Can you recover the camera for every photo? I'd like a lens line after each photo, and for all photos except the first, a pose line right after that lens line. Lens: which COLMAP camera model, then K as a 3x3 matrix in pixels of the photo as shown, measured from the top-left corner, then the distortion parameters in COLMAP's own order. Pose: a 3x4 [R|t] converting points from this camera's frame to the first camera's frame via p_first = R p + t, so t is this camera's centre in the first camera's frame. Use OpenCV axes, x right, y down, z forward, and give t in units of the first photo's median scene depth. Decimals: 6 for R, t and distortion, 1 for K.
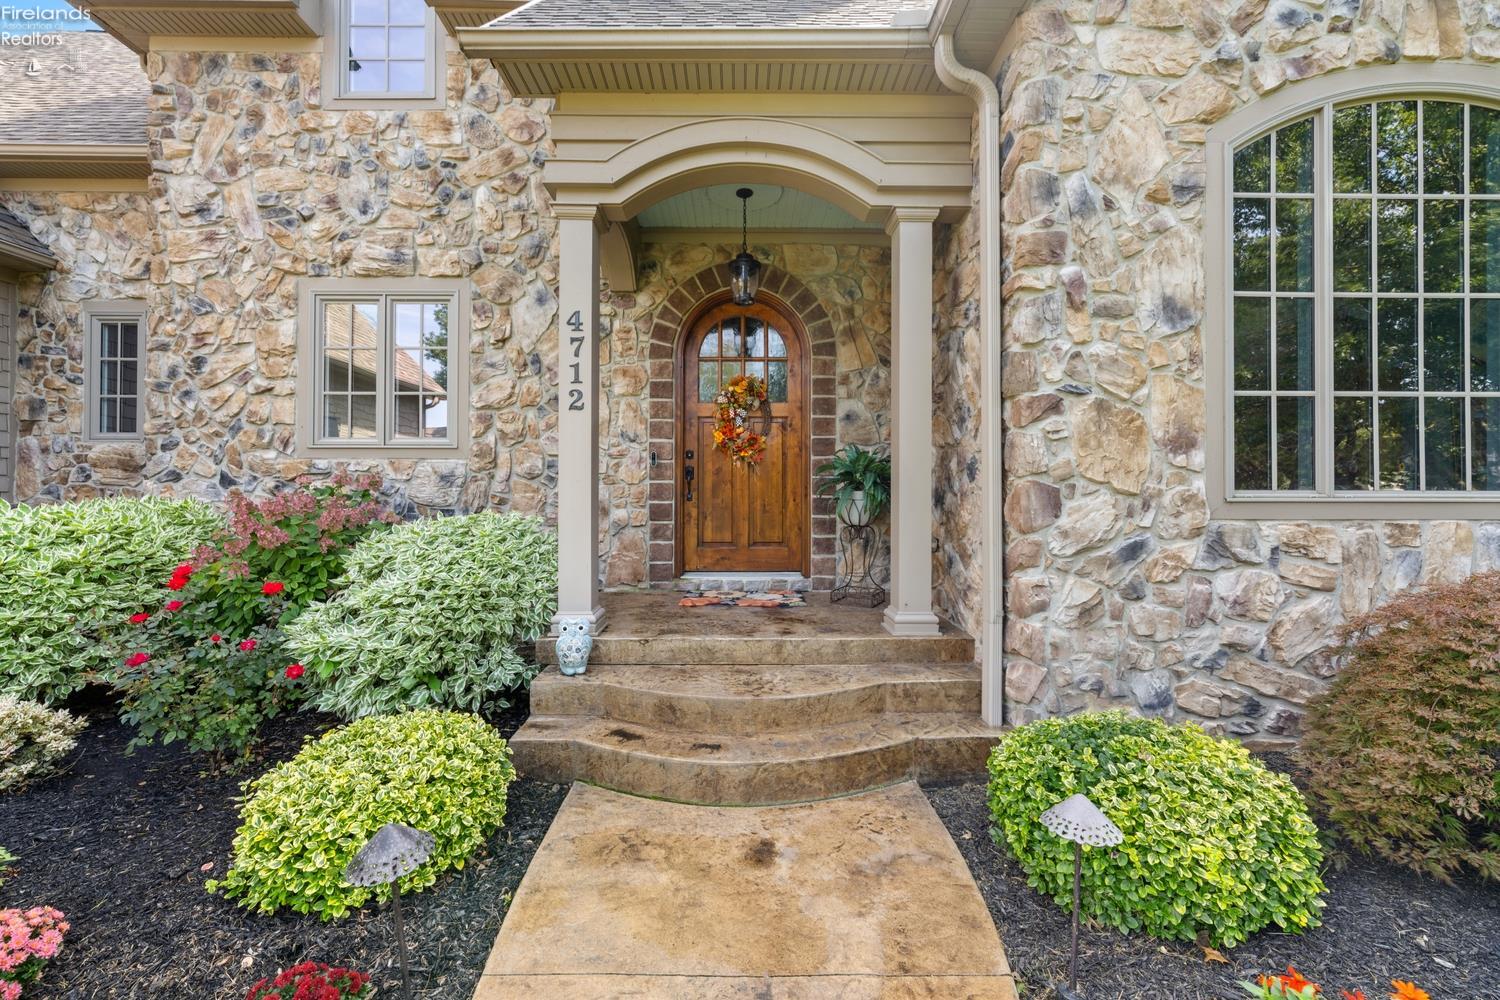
lens RADIAL K [[594.6, 0, 751.5], [0, 594.6, 493.1], [0, 0, 1]] dist [-0.000020, -0.000100]
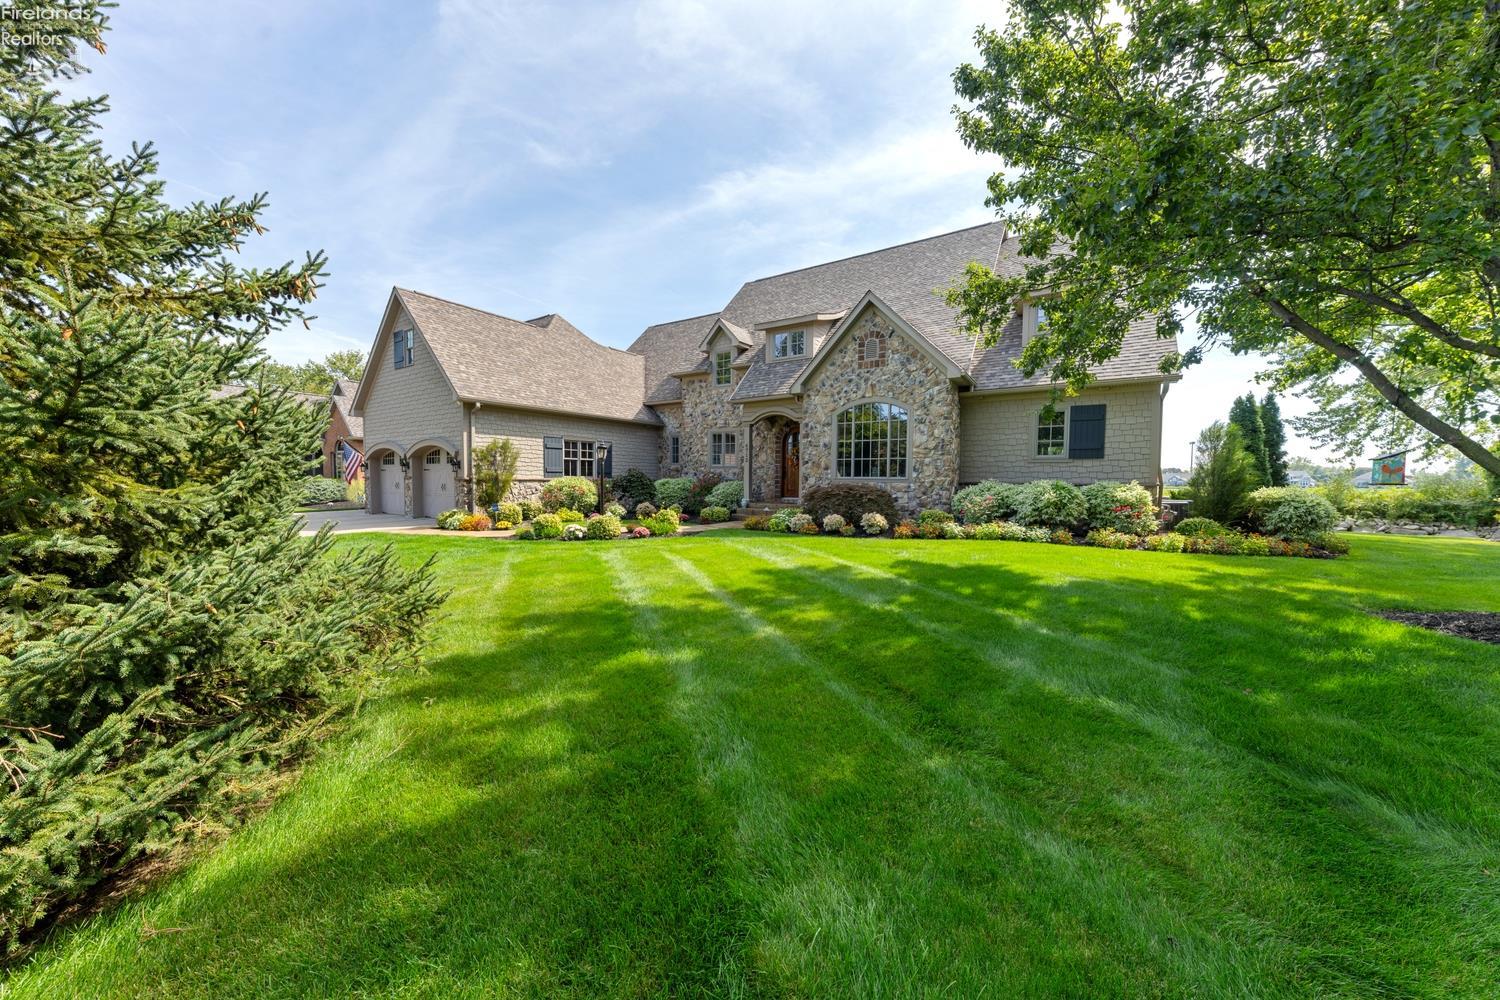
lens RADIAL K [[521.1, 0, 749.0], [0, 521.1, 494.8], [0, 0, 1]] dist [-0.003261, -0.000174]
pose [[0.831073, 0.018788, -0.555846, 1.684005], [0.001259, 0.999363, 0.035662, -0.006516], [0.556162, -0.030338, 0.830520, -2.097091]]
